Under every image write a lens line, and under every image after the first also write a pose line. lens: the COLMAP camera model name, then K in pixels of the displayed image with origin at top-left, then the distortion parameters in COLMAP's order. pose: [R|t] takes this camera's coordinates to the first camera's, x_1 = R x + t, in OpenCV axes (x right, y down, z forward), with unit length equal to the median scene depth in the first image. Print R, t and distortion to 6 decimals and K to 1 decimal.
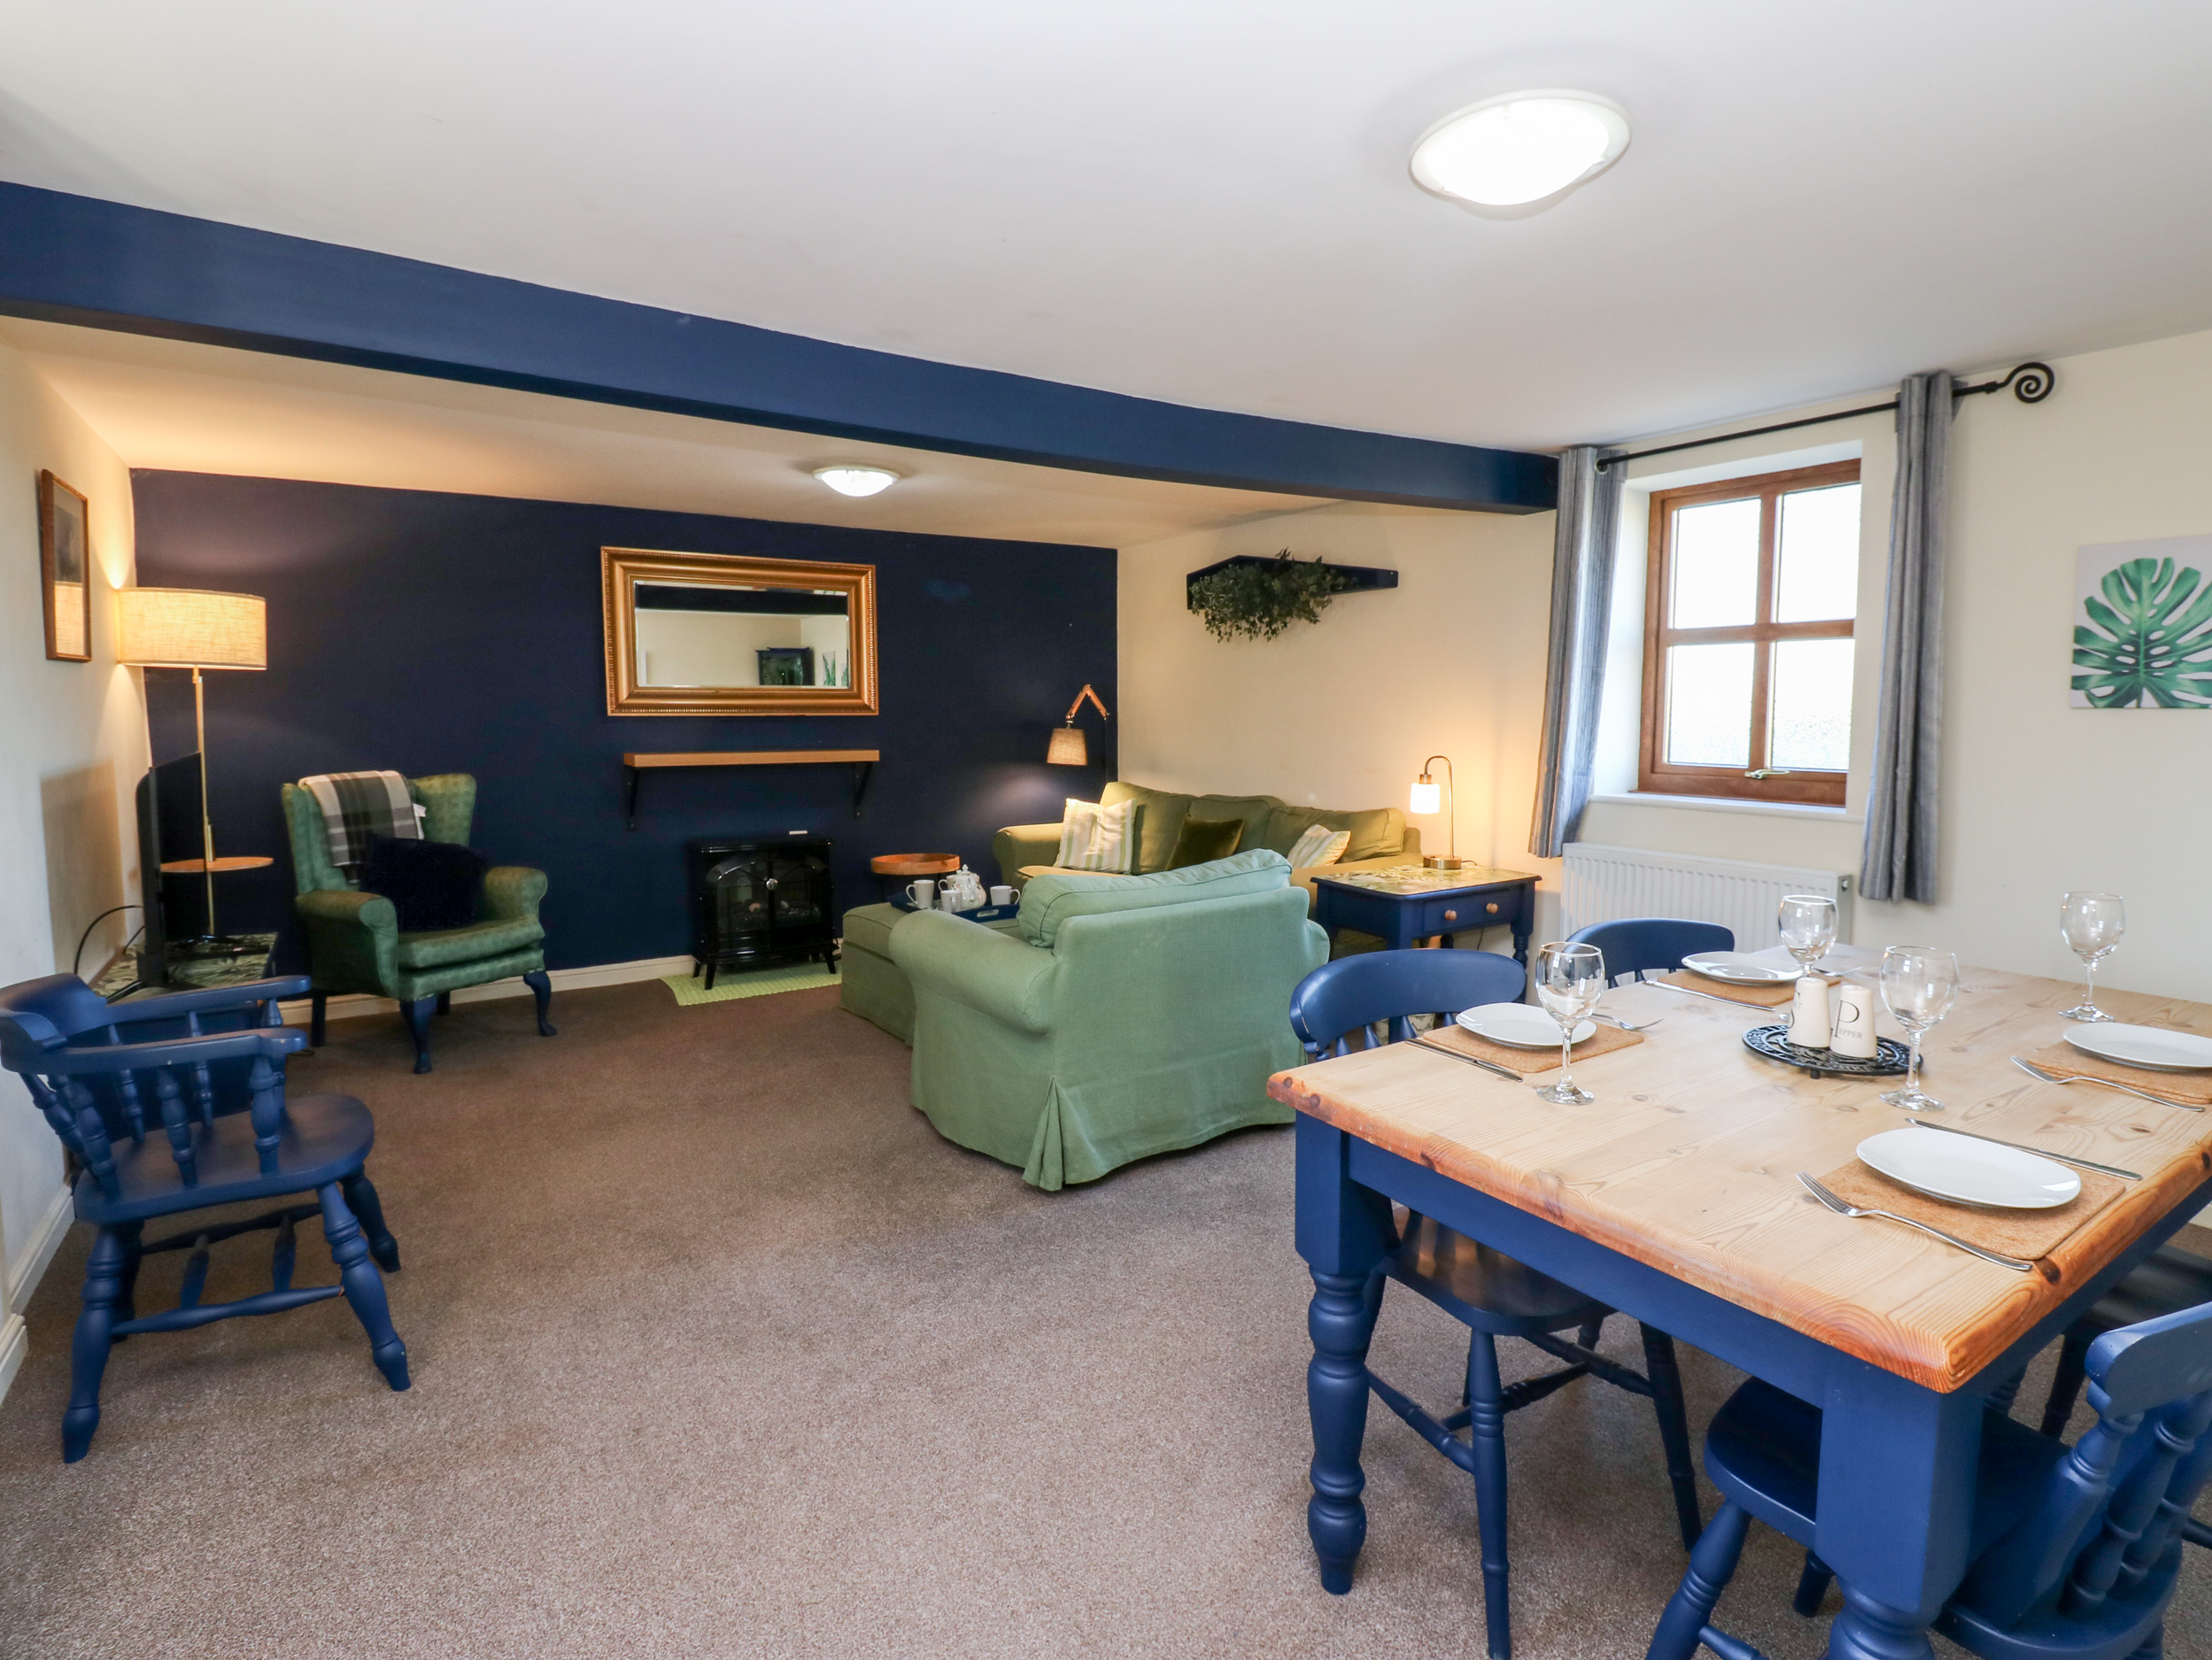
lens RADIAL K [[1174.6, 0, 1123.4], [0, 1174.6, 811.5], [0, 0, 1]] dist [-0.004637, -0.010494]
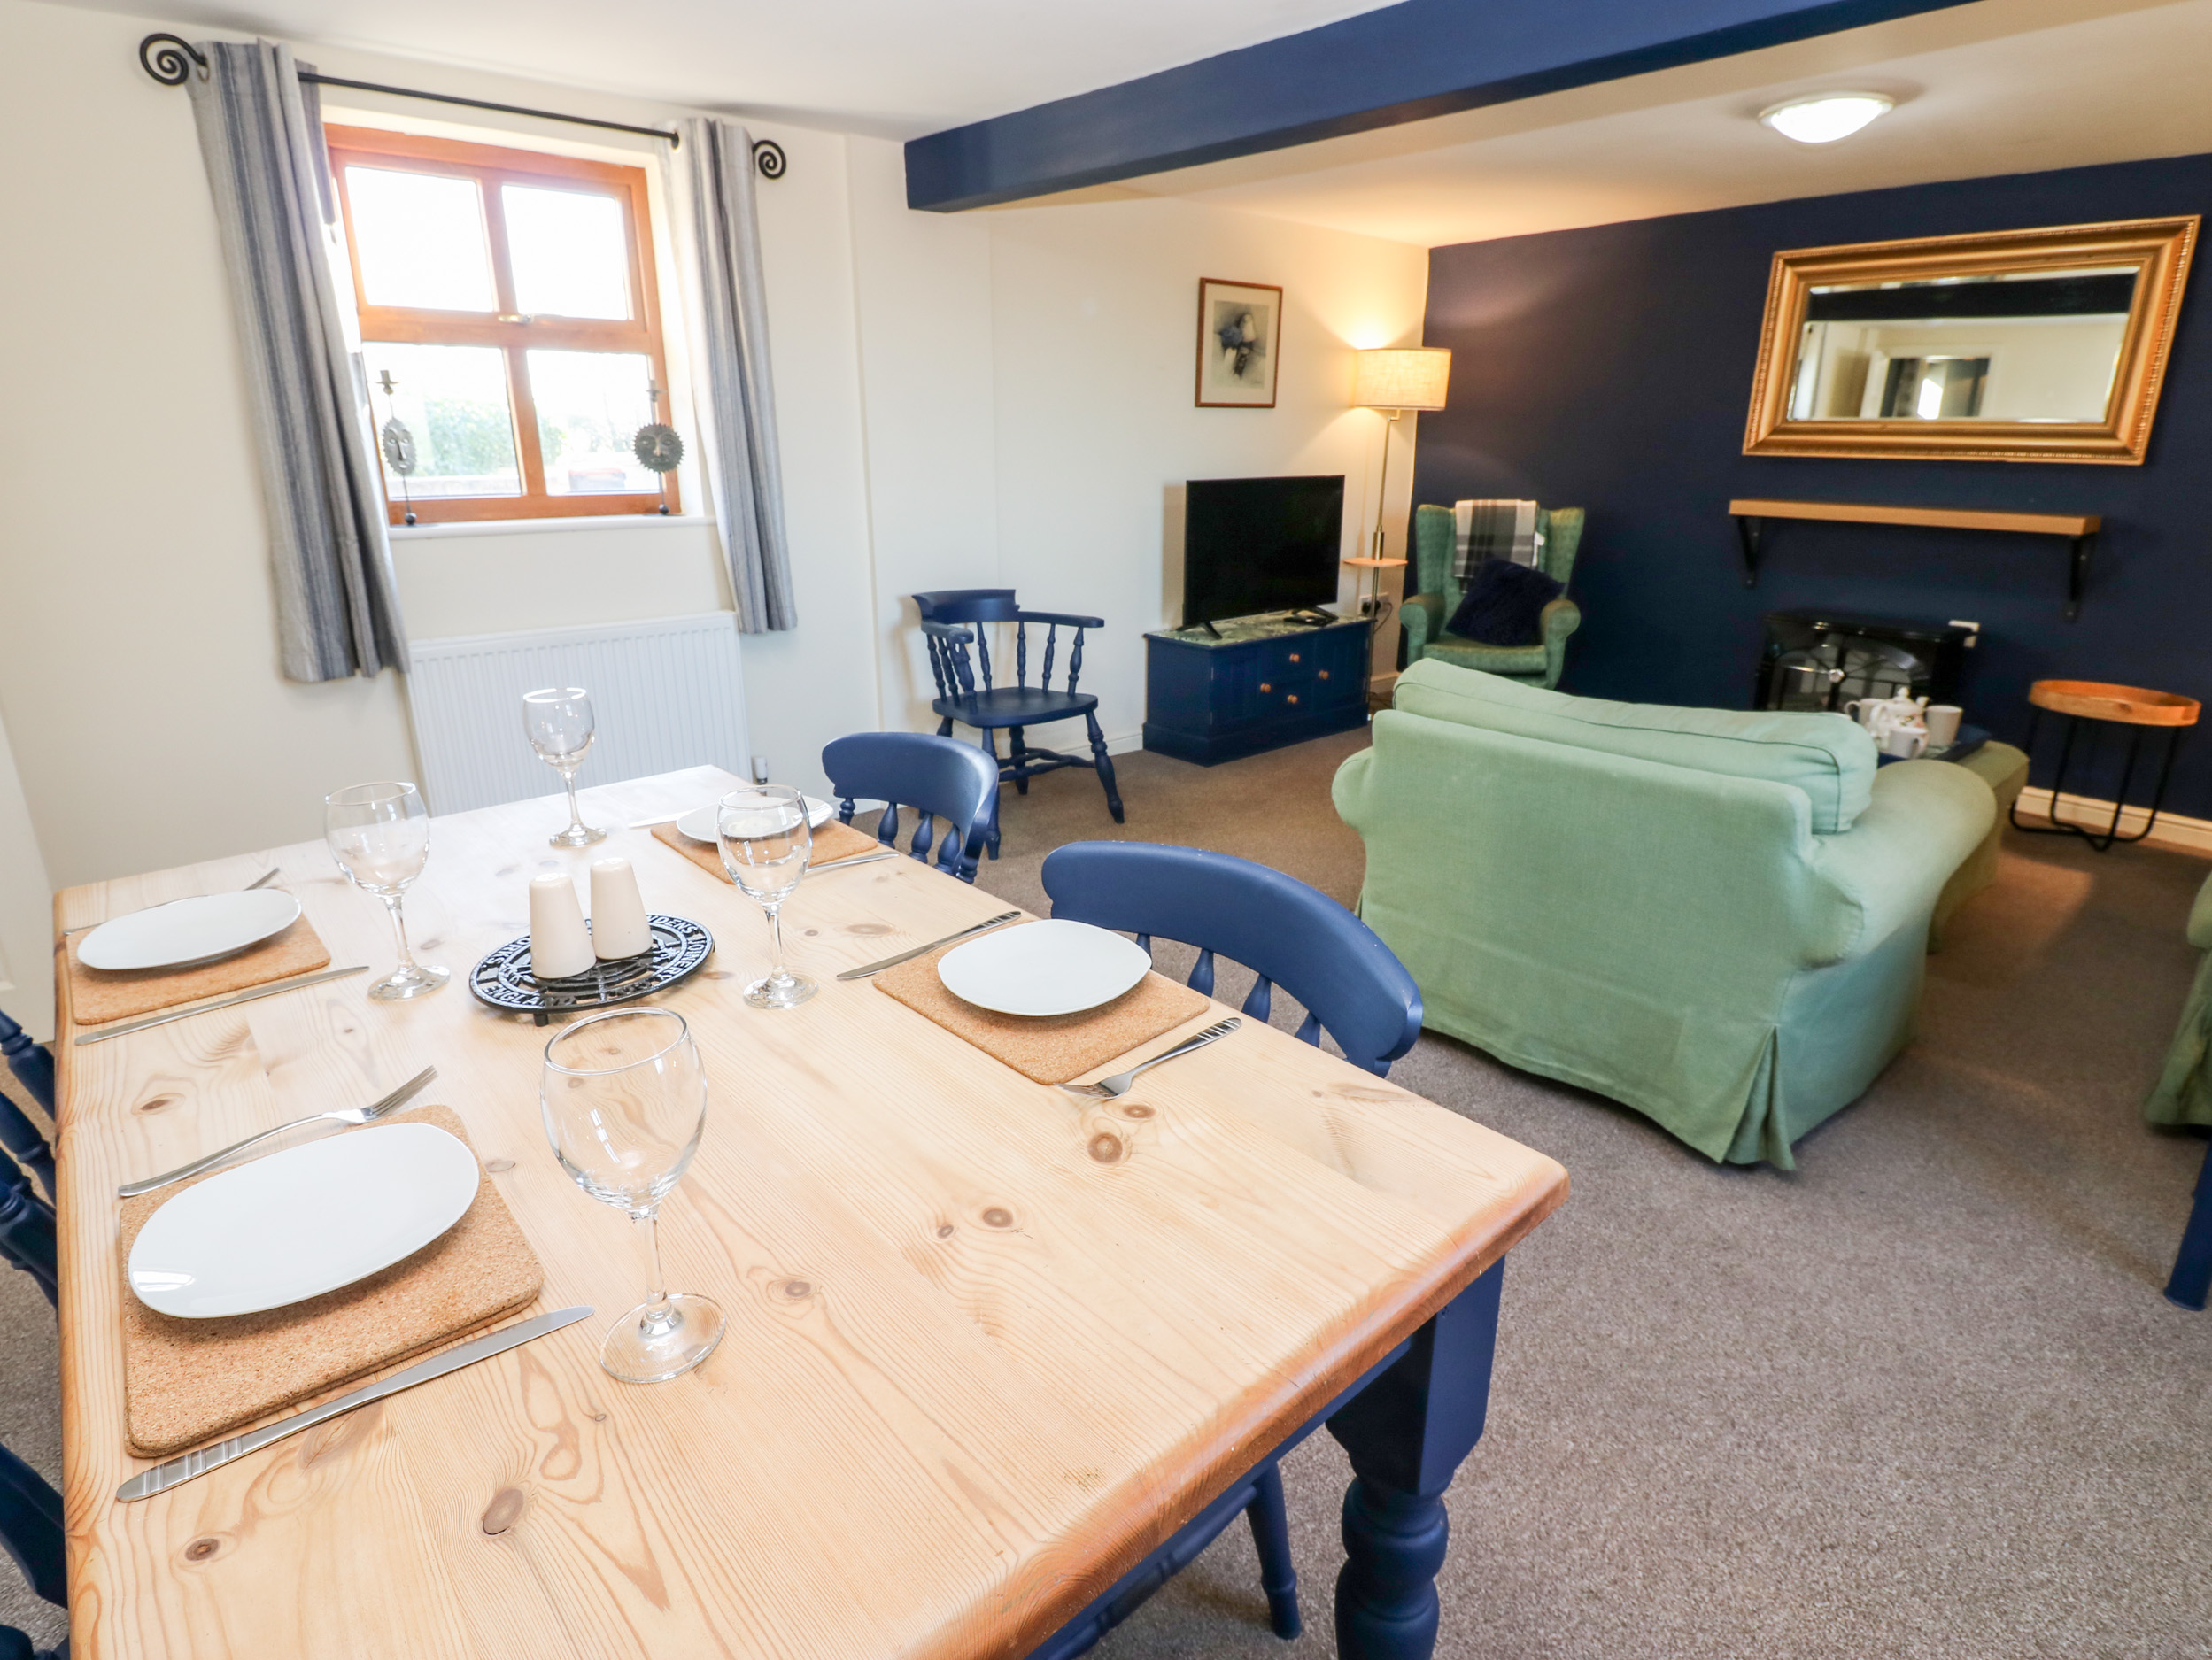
lens RADIAL K [[1174.6, 0, 1120.2], [0, 1174.6, 820.1], [0, 0, 1]] dist [-0.004637, -0.010494]
pose [[0.117884, 0.309196, -0.943664, 0.446112], [-0.094732, 0.949457, 0.299260, -0.039596], [0.988498, 0.054117, 0.141217, 0.421111]]
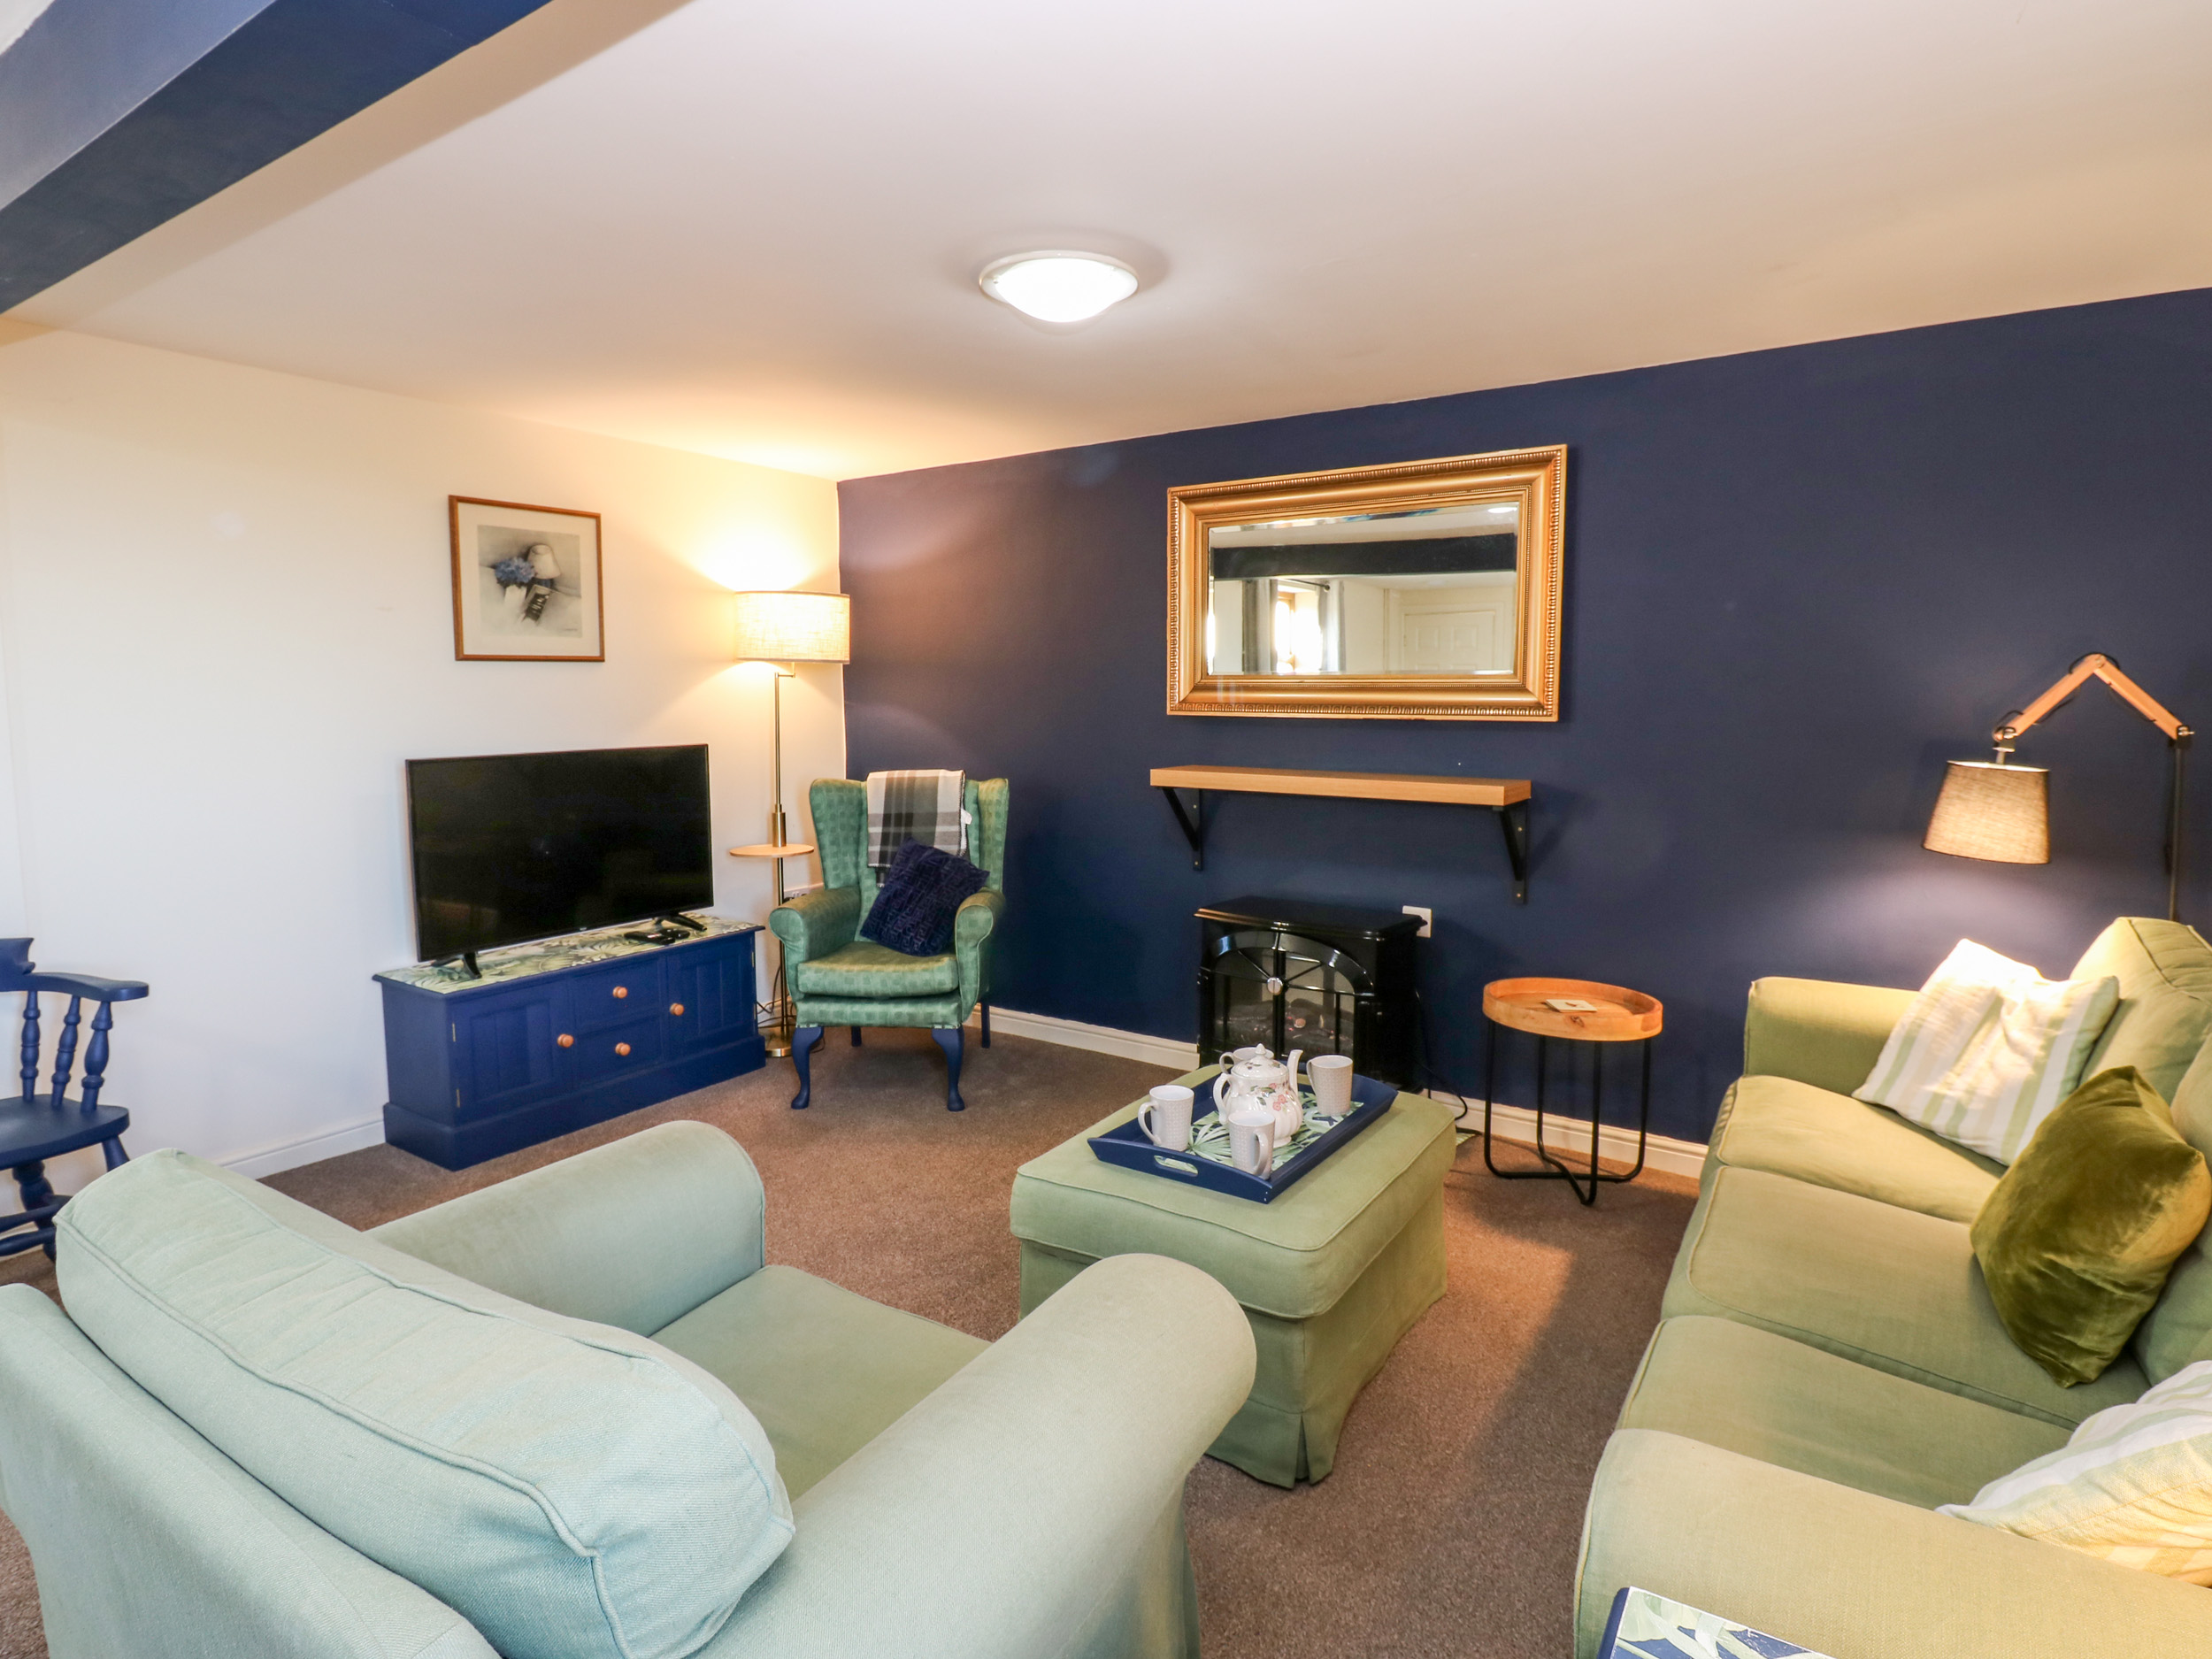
lens RADIAL K [[1174.7, 0, 1156.0], [0, 1174.7, 810.8], [0, 0, 1]] dist [-0.004637, -0.010494]
pose [[0.383287, 0.094017, -0.918832, 0.257182], [-0.083998, 0.994232, 0.066693, -0.071191], [0.919802, 0.051618, 0.388974, 0.714080]]
